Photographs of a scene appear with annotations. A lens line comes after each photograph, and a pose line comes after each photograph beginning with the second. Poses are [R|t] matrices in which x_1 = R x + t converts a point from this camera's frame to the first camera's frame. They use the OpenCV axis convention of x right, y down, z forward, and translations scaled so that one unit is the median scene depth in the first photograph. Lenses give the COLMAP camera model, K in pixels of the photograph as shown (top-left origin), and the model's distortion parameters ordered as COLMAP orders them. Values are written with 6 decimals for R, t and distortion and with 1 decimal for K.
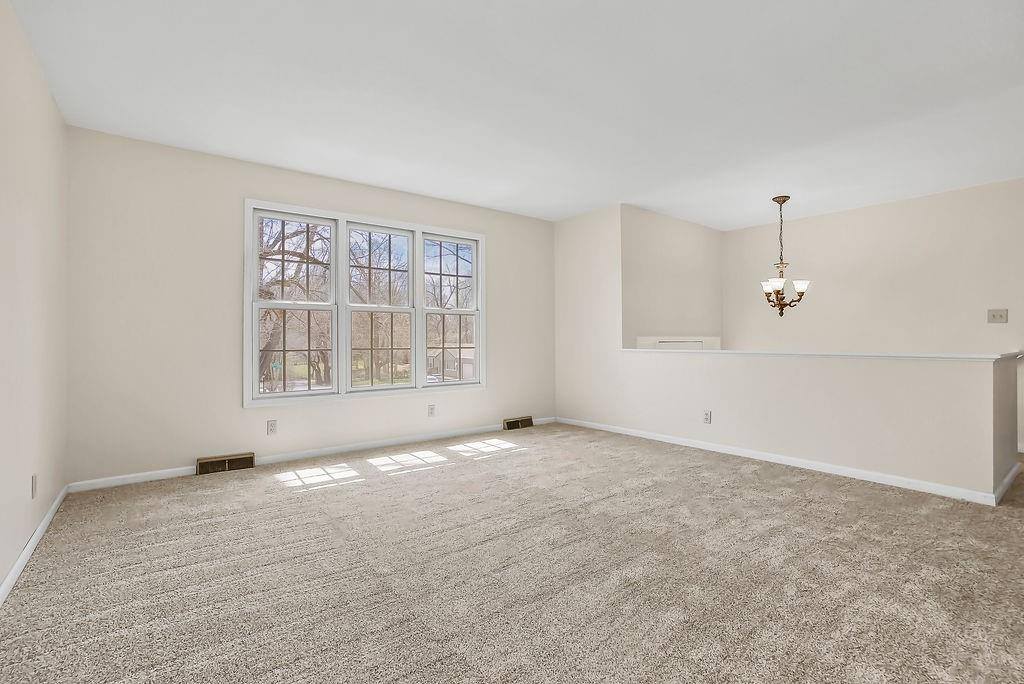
lens RADIAL K [[472.0, 0, 510.7], [0, 472.0, 335.6], [0, 0, 1]] dist [-0.051950, 0.025209]
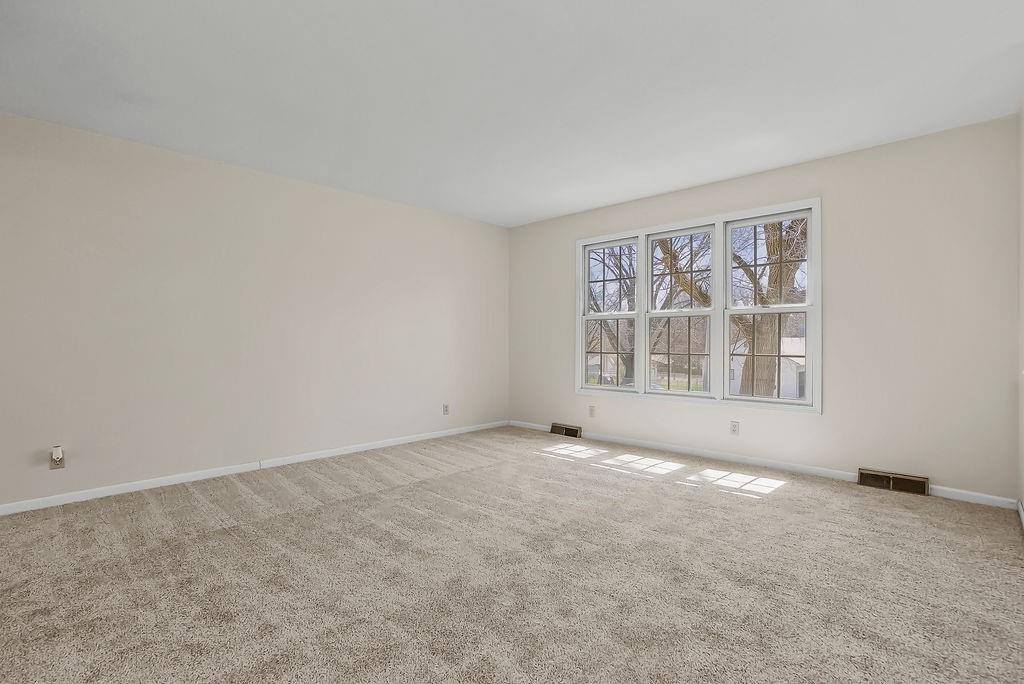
lens RADIAL K [[472.0, 0, 510.7], [0, 472.0, 335.6], [0, 0, 1]] dist [-0.051950, 0.025209]
pose [[0.146461, -0.010695, -0.989159, 0.642071], [0.004671, 0.999938, -0.010120, -0.001703], [0.989205, -0.003138, 0.146502, 0.496254]]
